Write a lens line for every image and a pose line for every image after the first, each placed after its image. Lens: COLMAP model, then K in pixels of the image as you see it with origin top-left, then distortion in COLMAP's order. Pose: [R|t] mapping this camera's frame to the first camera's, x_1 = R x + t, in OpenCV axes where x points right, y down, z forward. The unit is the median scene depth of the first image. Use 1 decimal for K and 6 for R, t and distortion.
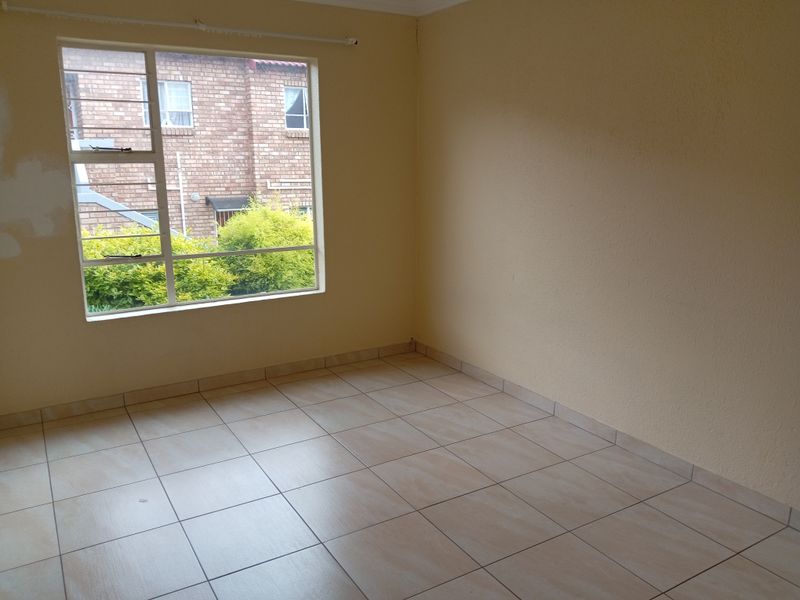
lens RADIAL K [[626.9, 0, 400.0], [0, 626.9, 300.0], [0, 0, 1]] dist [0.078876, -0.151035]
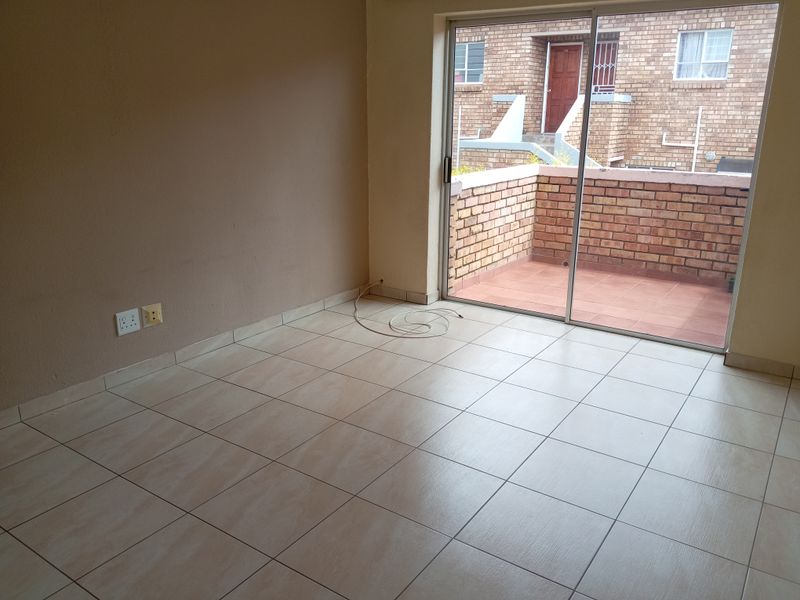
lens RADIAL K [[626.9, 0, 400.0], [0, 626.9, 300.0], [0, 0, 1]] dist [0.078876, -0.151035]
pose [[0.419287, 0.266614, -0.867822, 0.343280], [-0.211238, 0.958320, 0.192358, -0.043828], [0.882937, 0.102664, 0.458130, 0.199362]]
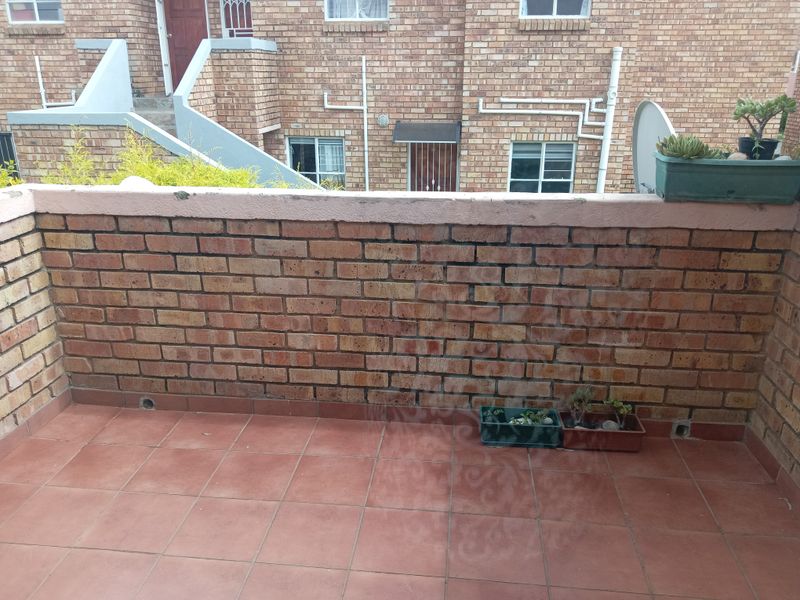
lens RADIAL K [[626.9, 0, 400.0], [0, 626.9, 300.0], [0, 0, 1]] dist [0.078876, -0.151035]
pose [[0.794617, 0.212061, -0.568871, 0.153923], [-0.137912, 0.975566, 0.171027, -0.087194], [0.591240, -0.057446, 0.804447, 0.408565]]
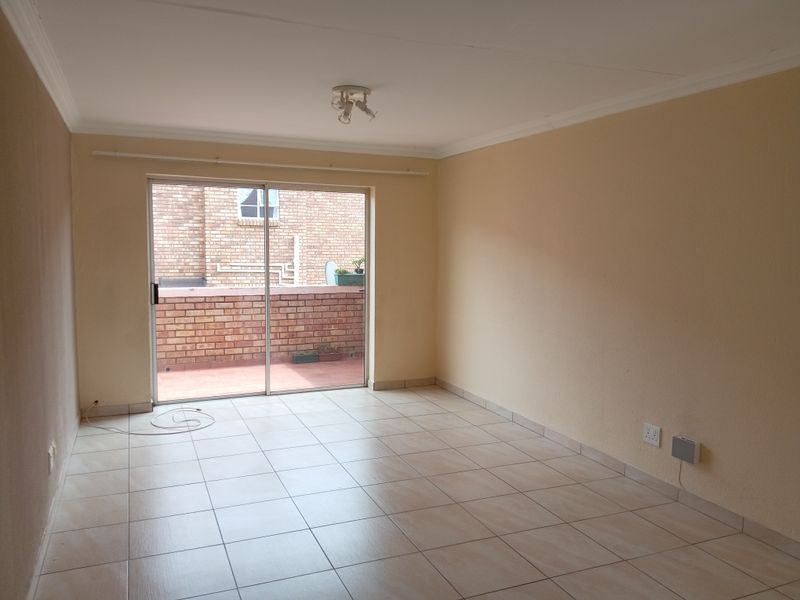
lens RADIAL K [[626.9, 0, 400.0], [0, 626.9, 300.0], [0, 0, 1]] dist [0.078876, -0.151035]
pose [[0.990658, 0.026488, -0.133772, 0.251790], [-0.044261, 0.990302, -0.131695, -0.000396], [0.128986, 0.136385, 0.982223, -0.010682]]
